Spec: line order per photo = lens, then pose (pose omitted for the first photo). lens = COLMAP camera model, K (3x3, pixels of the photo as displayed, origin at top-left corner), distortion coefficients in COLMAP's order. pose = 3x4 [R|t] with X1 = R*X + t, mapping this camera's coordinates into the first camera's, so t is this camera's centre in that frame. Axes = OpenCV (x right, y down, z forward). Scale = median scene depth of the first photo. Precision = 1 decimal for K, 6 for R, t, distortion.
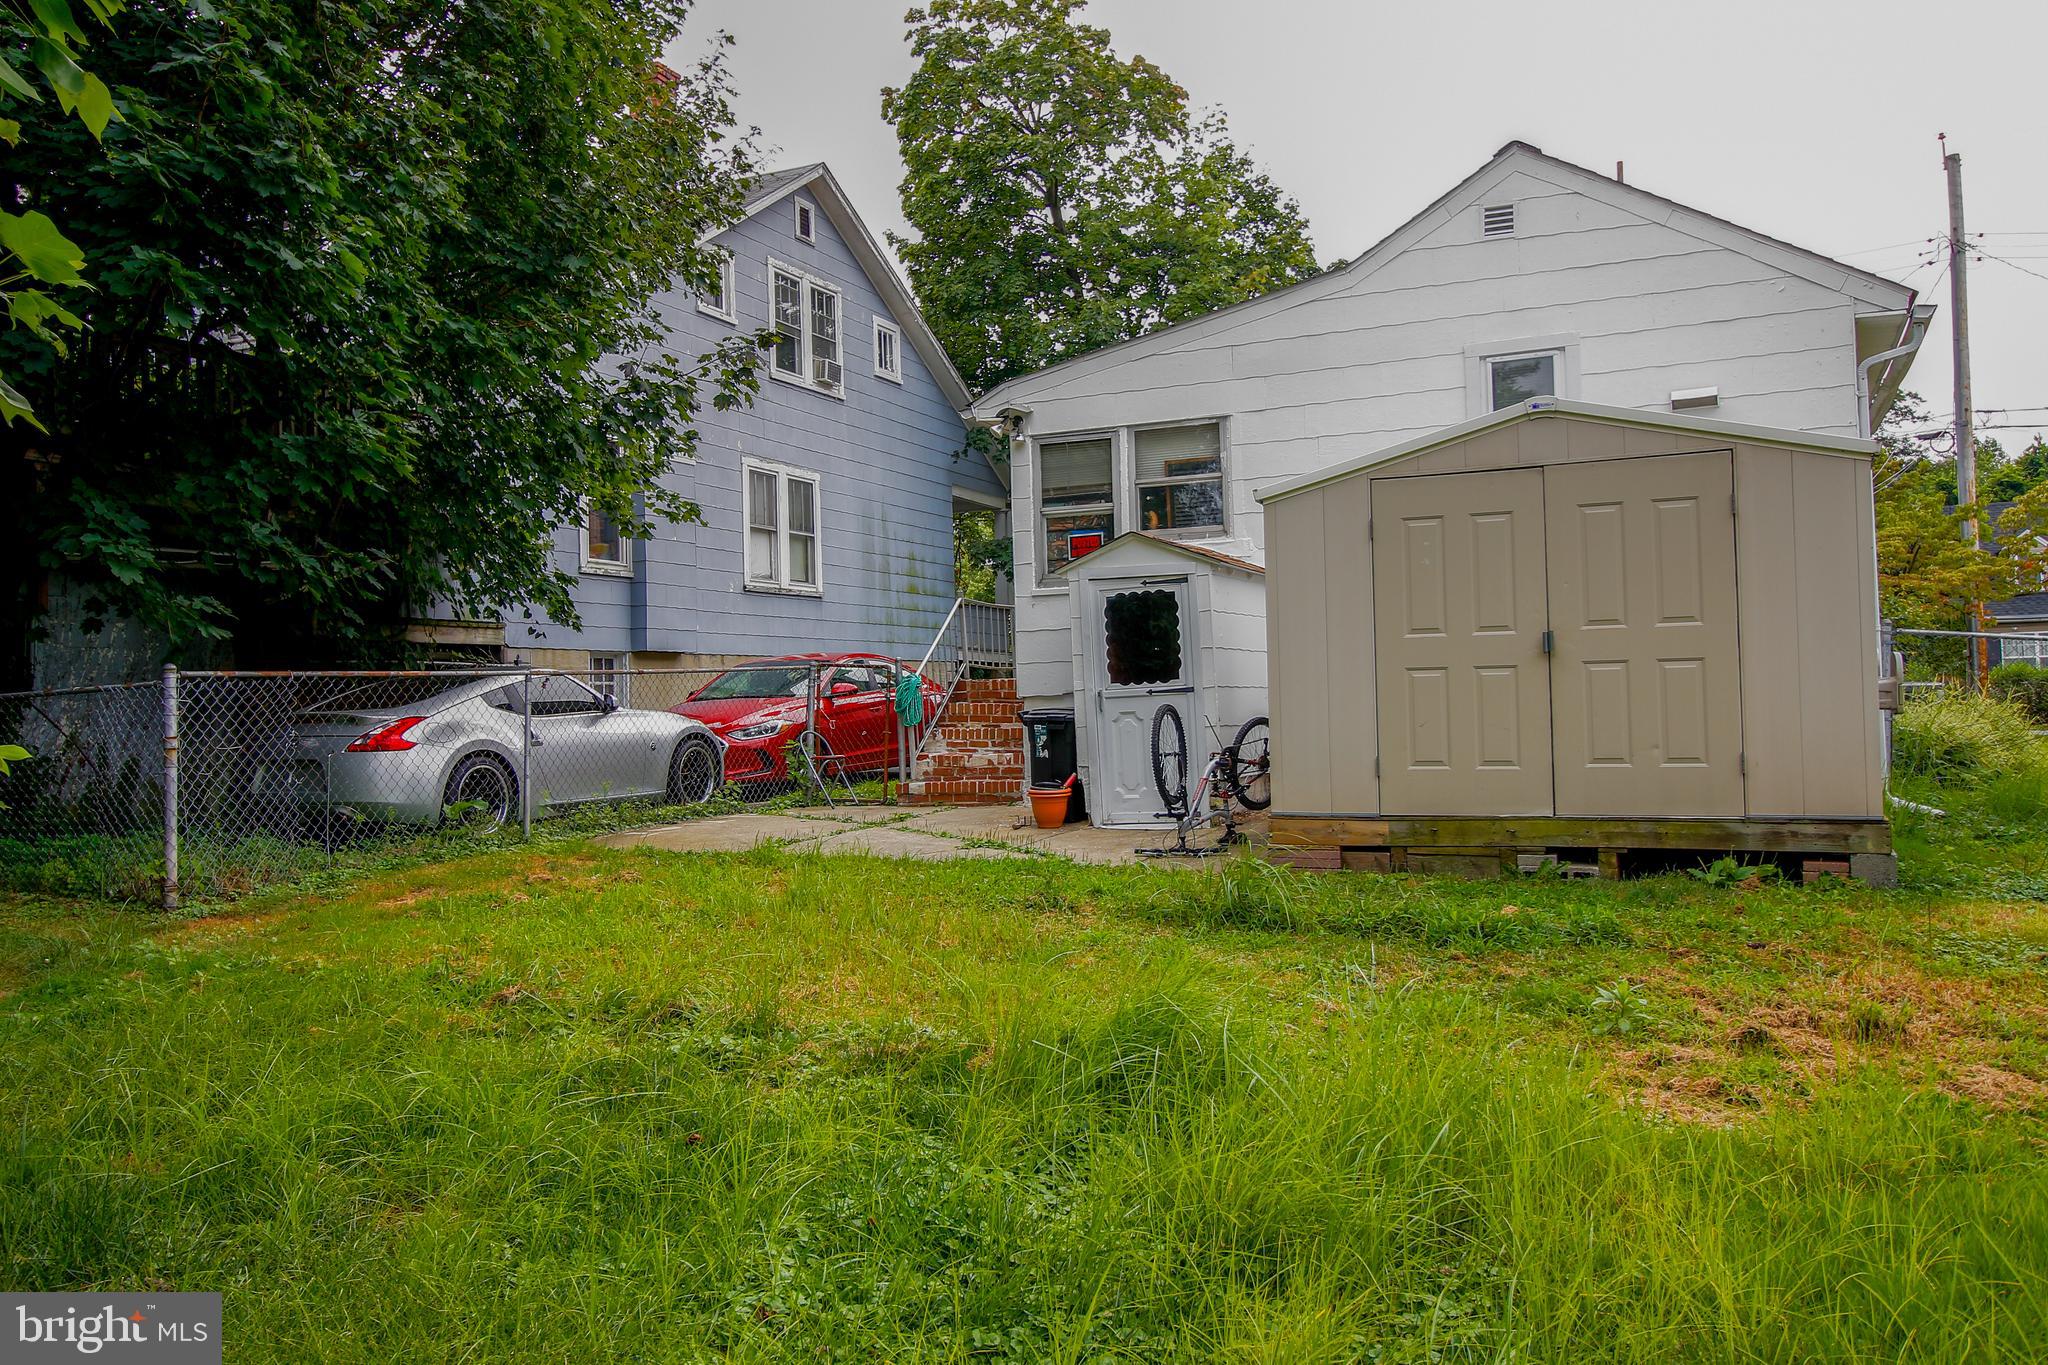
lens RADIAL K [[1622.0, 0, 1024.0], [0, 1622.0, 682.5], [0, 0, 1]] dist [0.004123, 0.001026]
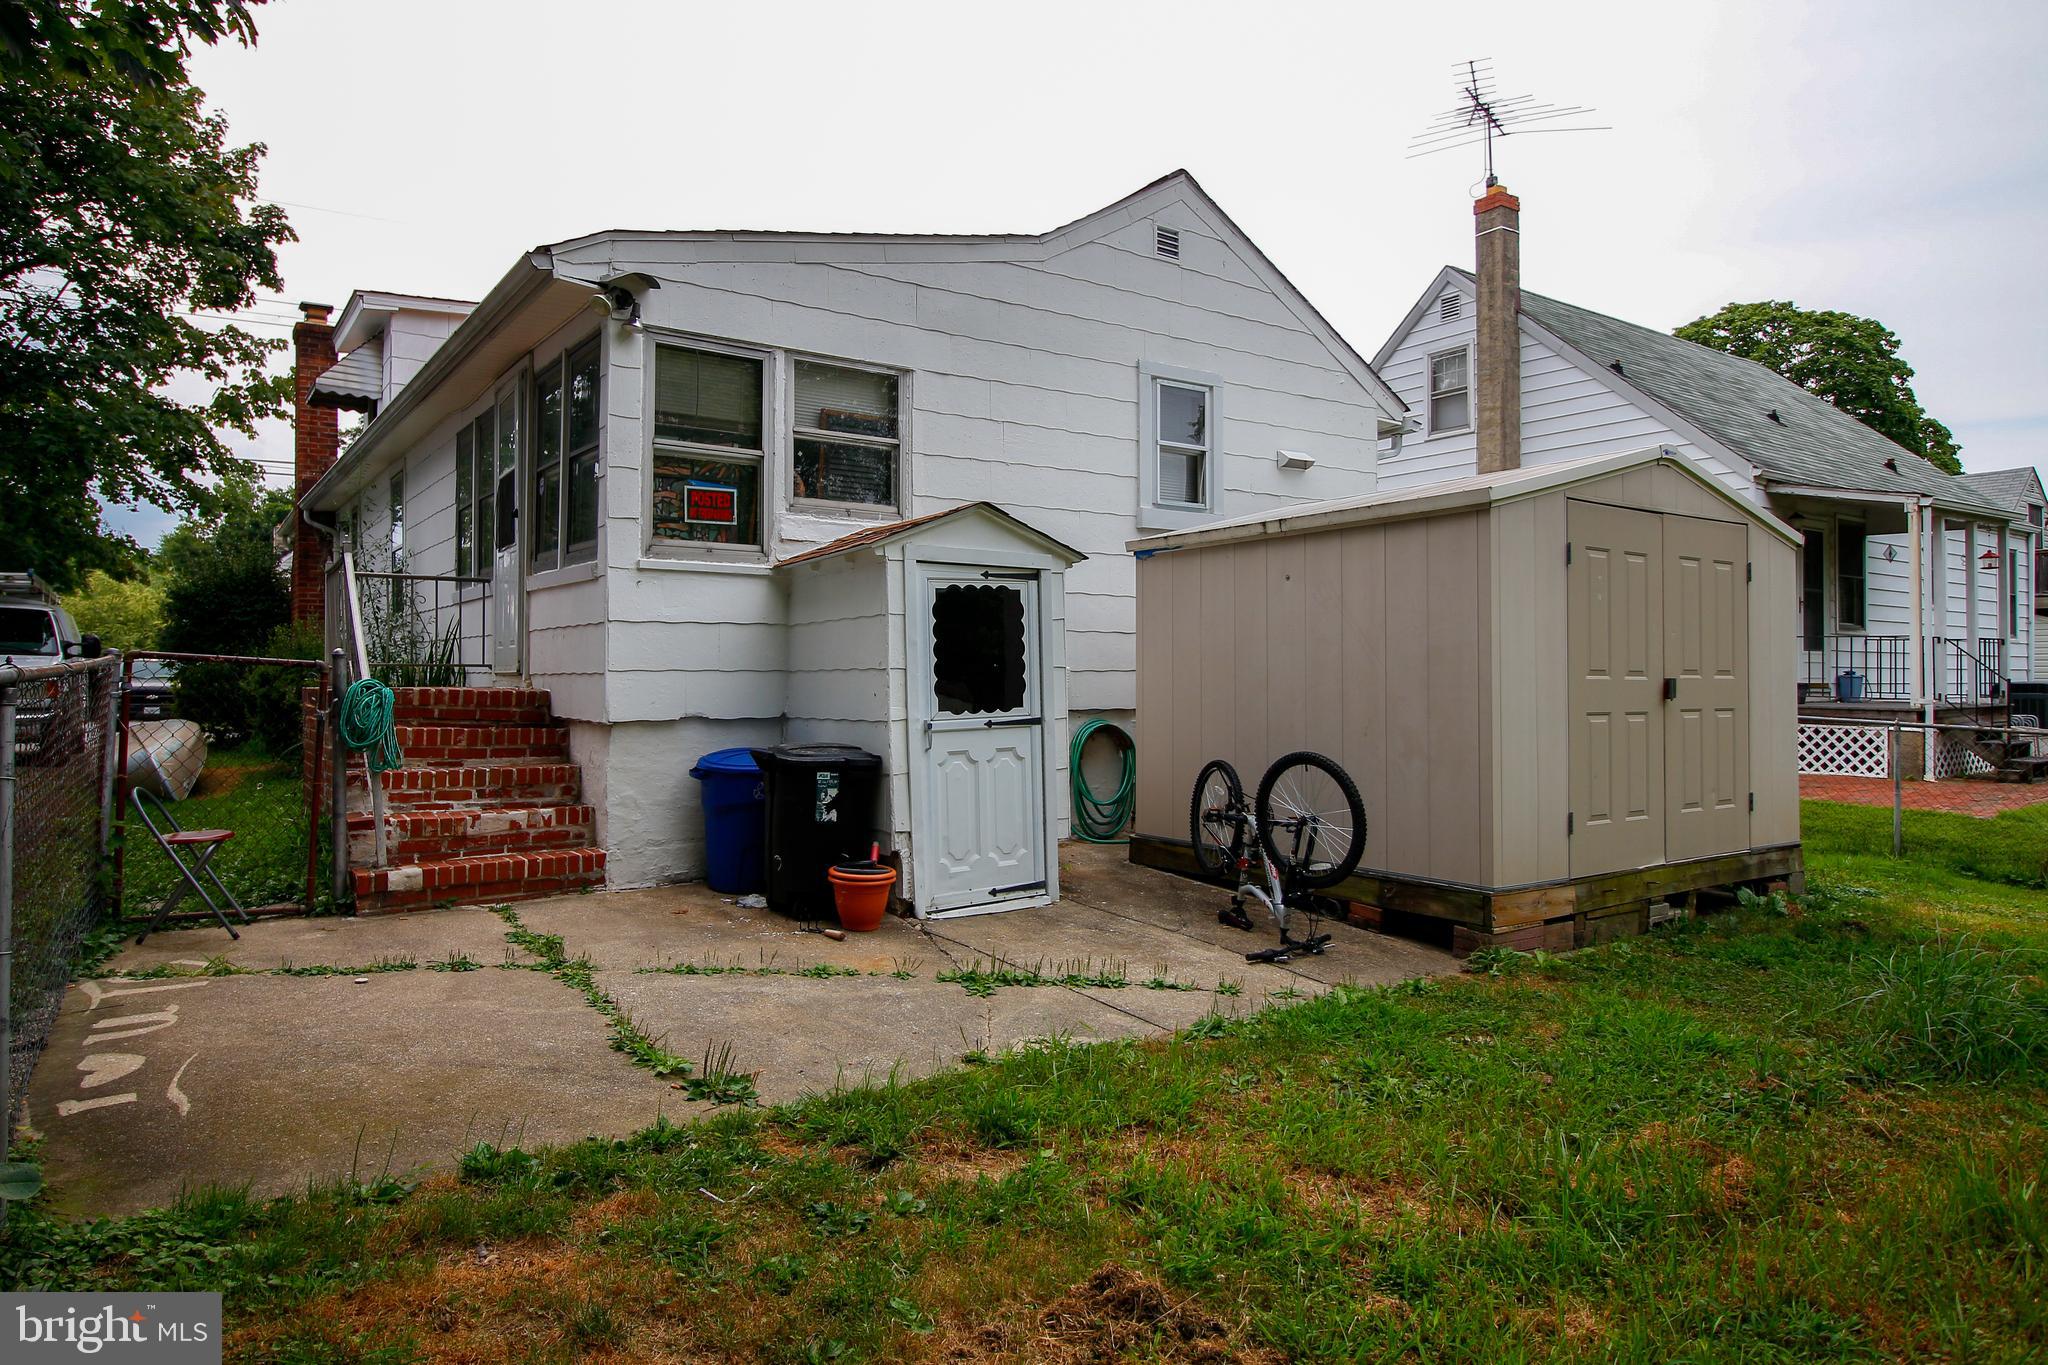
lens RADIAL K [[1214.2, 0, 1024.0], [0, 1214.2, 682.5], [0, 0, 1]] dist [-0.001140, -0.000063]
pose [[0.509035, 0.024955, 0.860384, -0.374963], [-0.028641, 0.999517, -0.012046, -0.006497], [-0.860269, -0.018511, 0.509504, 0.686943]]
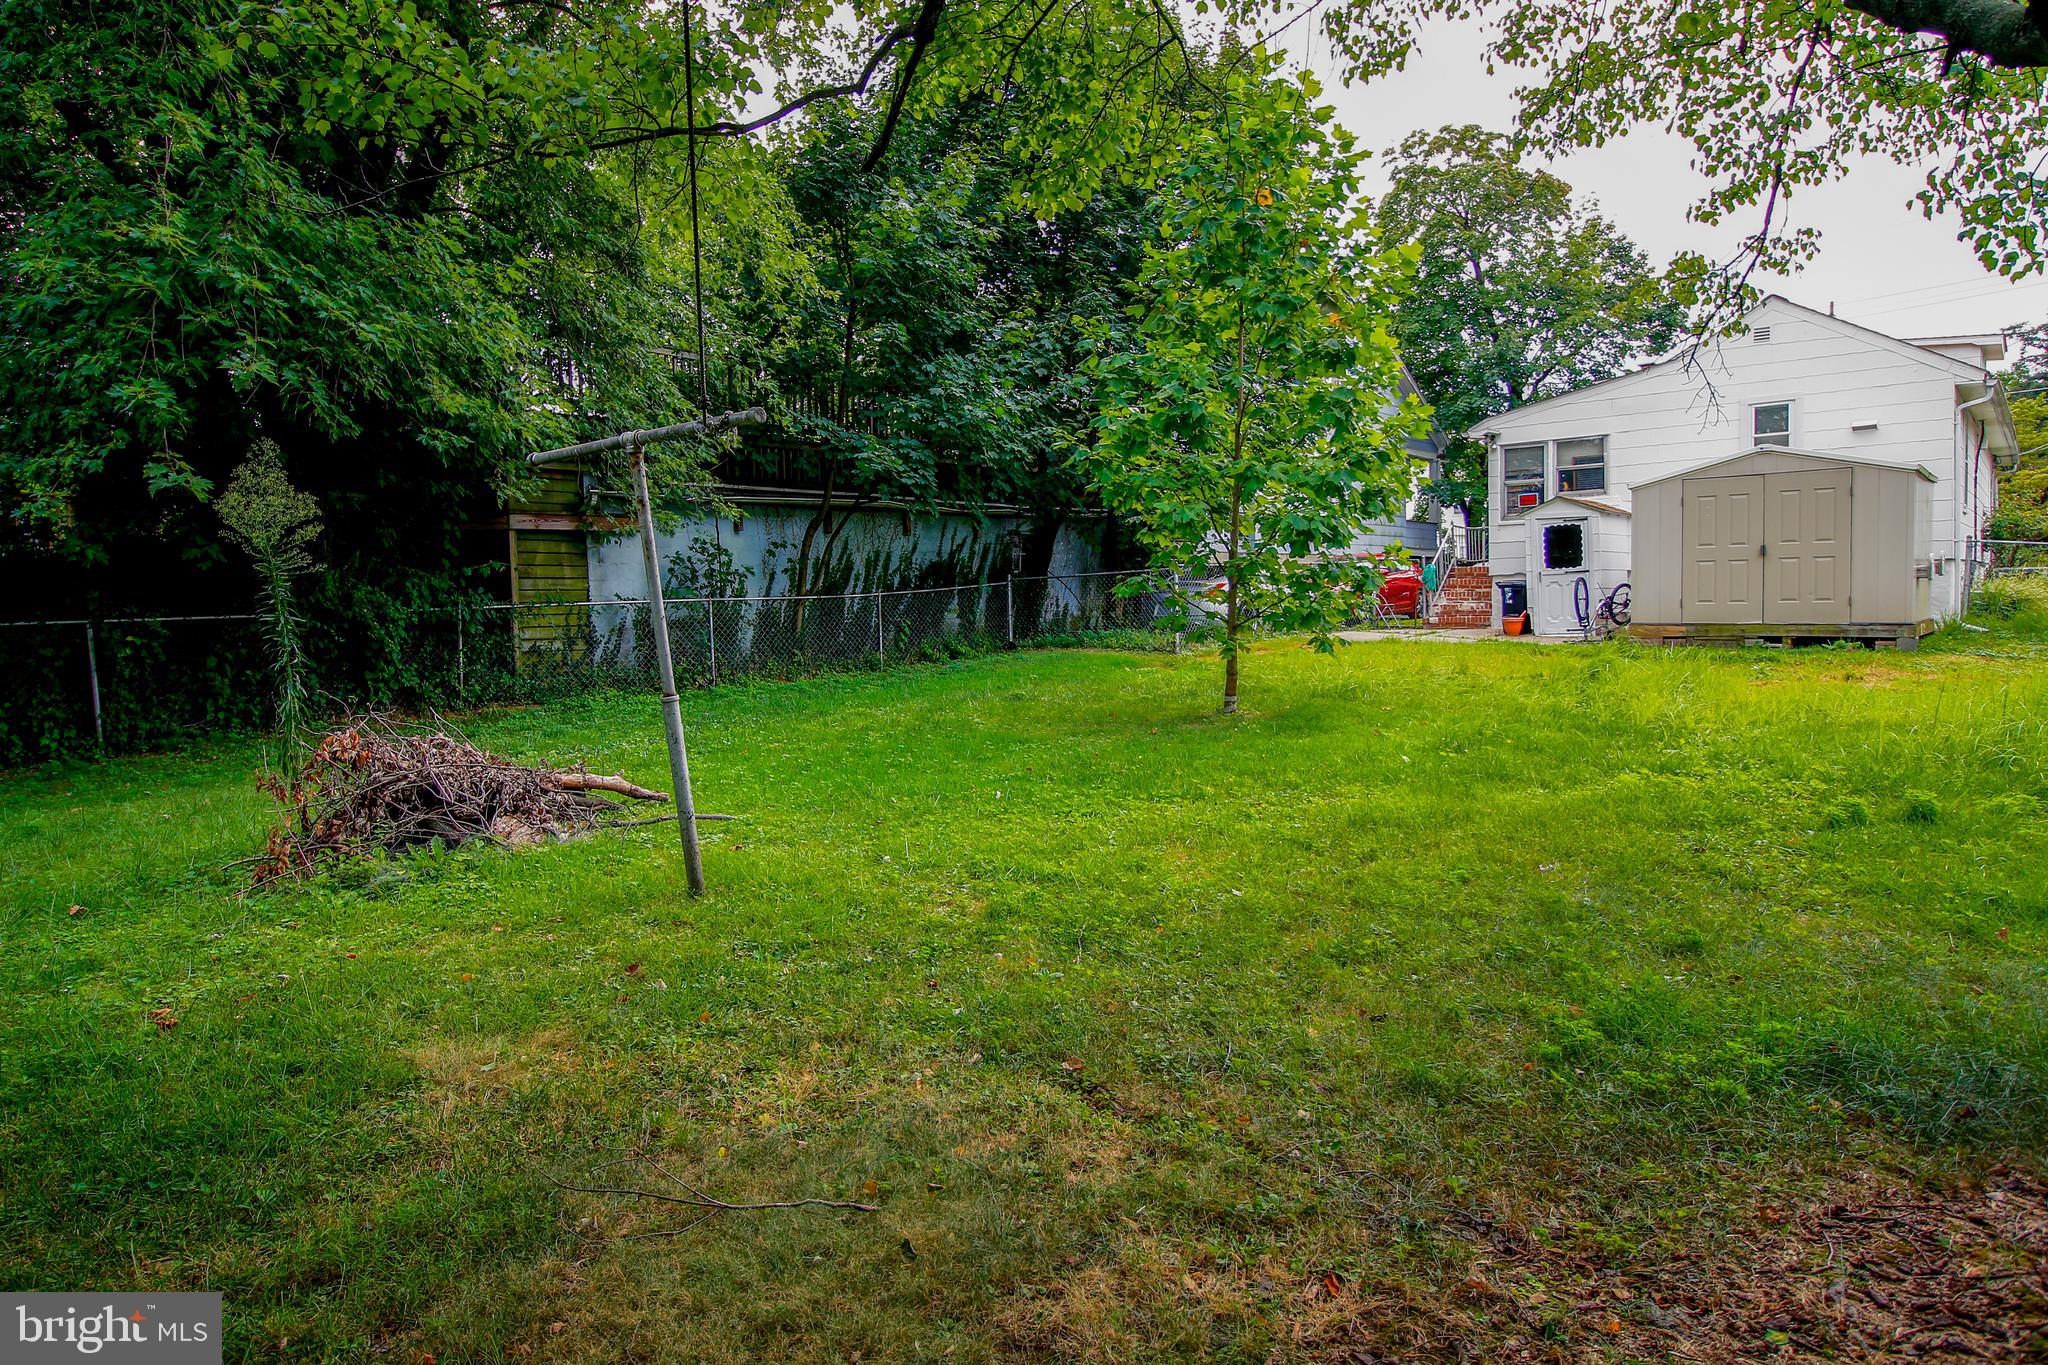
lens RADIAL K [[1214.2, 0, 1024.0], [0, 1214.2, 682.5], [0, 0, 1]] dist [-0.001140, -0.000063]
pose [[0.958129, 0.021505, -0.285528, -0.141993], [0.005004, 0.995766, 0.091790, 0.000067], [0.286293, -0.089375, 0.953965, -0.718194]]
